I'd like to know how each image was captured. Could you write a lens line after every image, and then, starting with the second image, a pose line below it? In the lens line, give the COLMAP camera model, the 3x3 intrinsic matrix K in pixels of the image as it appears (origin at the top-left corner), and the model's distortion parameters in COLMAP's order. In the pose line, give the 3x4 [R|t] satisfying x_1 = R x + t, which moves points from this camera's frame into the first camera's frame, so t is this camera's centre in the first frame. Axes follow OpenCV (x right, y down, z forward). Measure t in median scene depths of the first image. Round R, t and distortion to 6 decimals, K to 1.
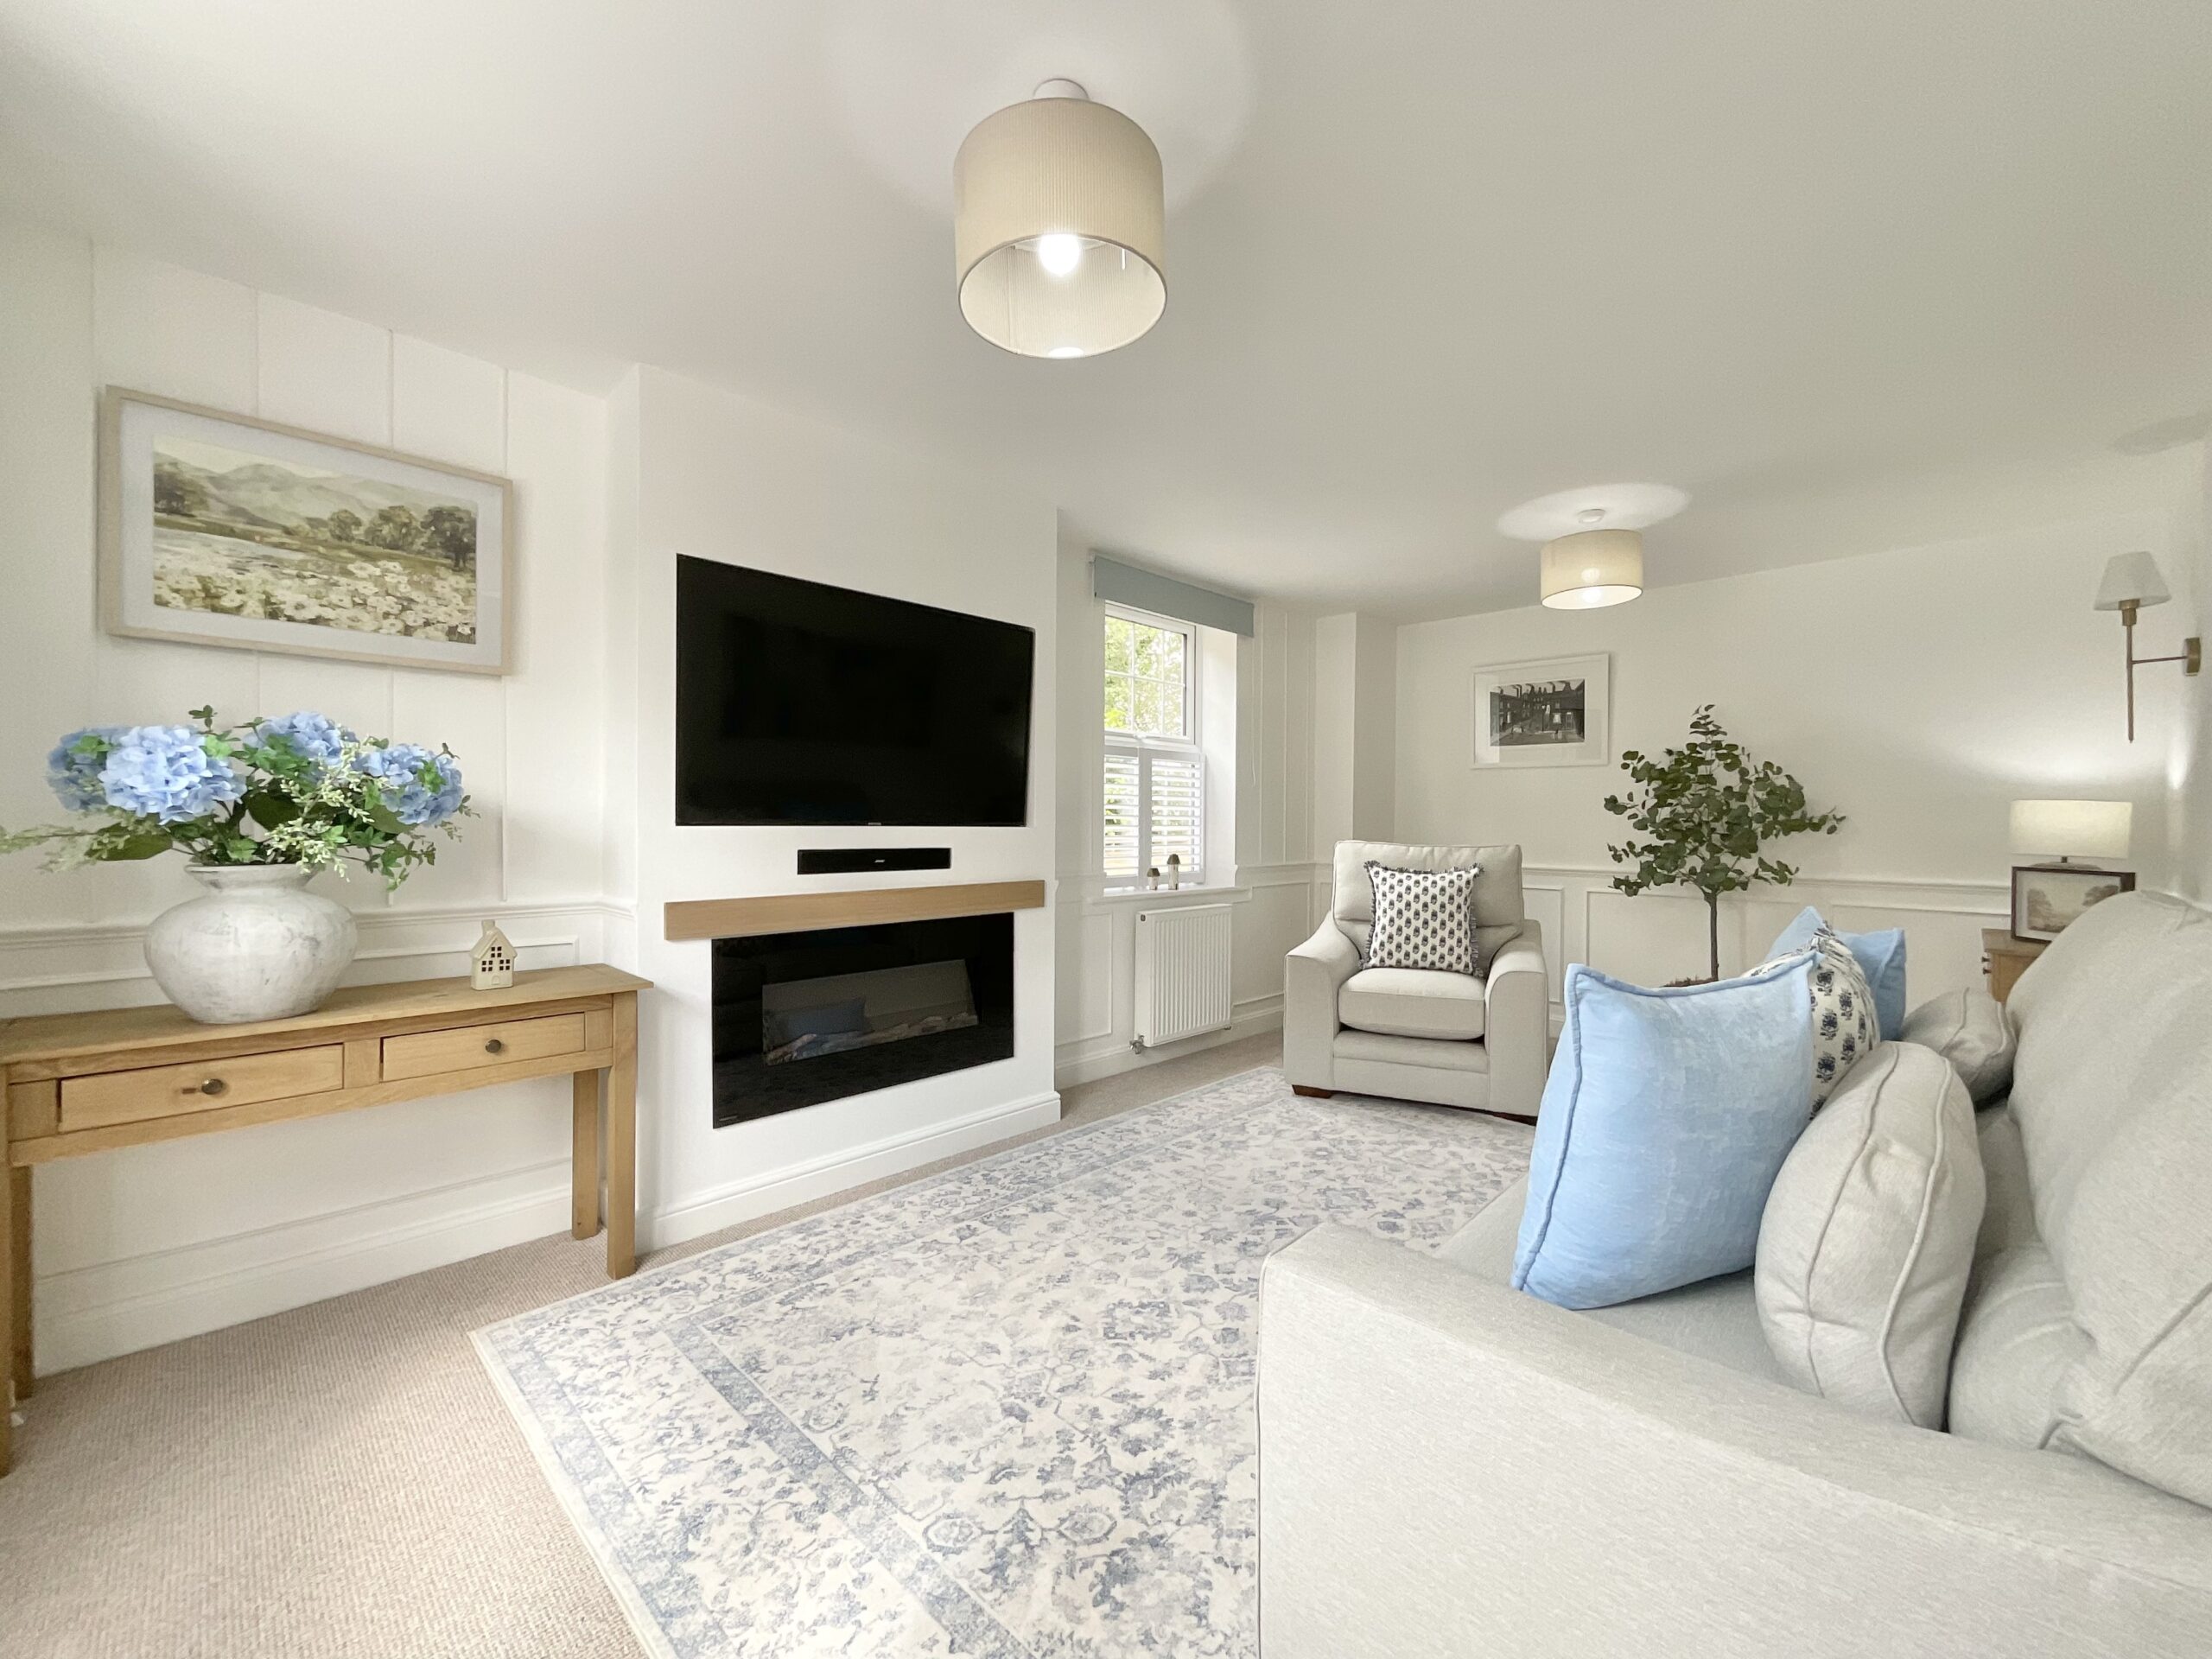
lens RADIAL K [[895.2, 0, 1121.3], [0, 895.2, 824.4], [0, 0, 1]] dist [-0.000574, 0.000755]
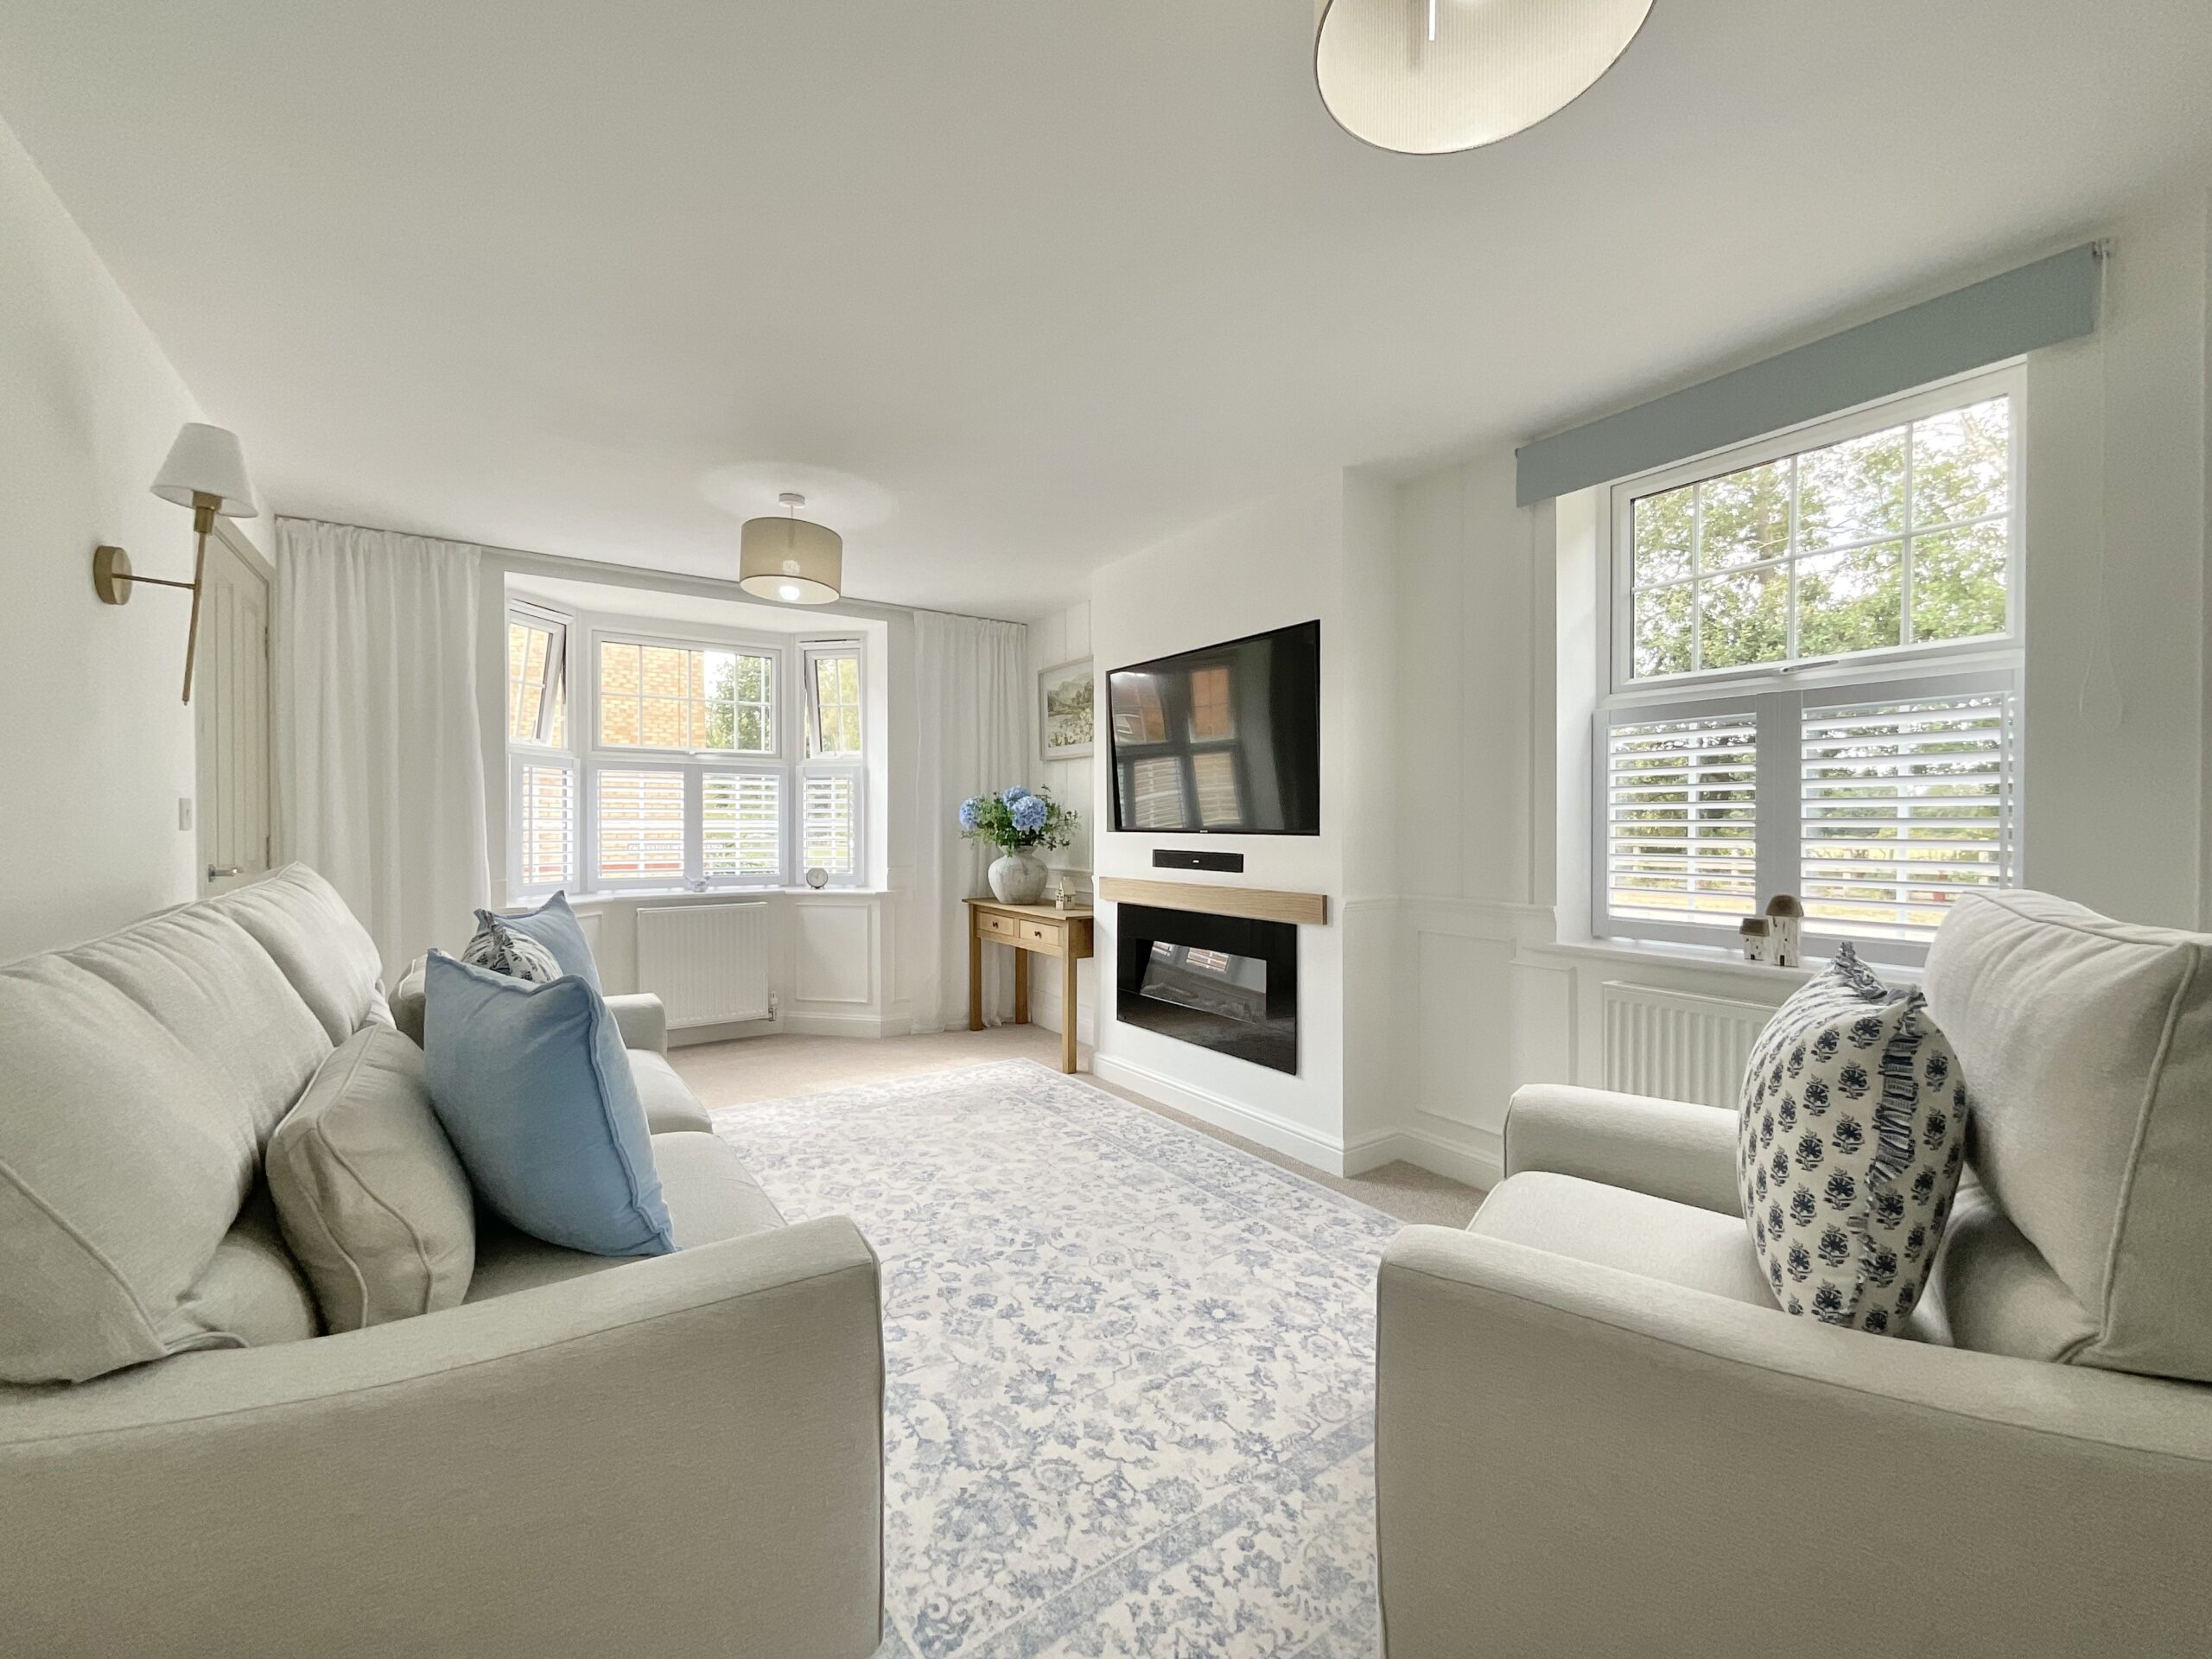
lens RADIAL K [[895.2, 0, 1094.5], [0, 895.2, 827.2], [0, 0, 1]] dist [-0.000574, 0.000755]
pose [[-0.206690, -0.005687, -0.978390, 1.067423], [-0.007893, 0.999960, -0.004145, -0.000388], [0.978375, 0.006866, -0.206727, 1.220766]]
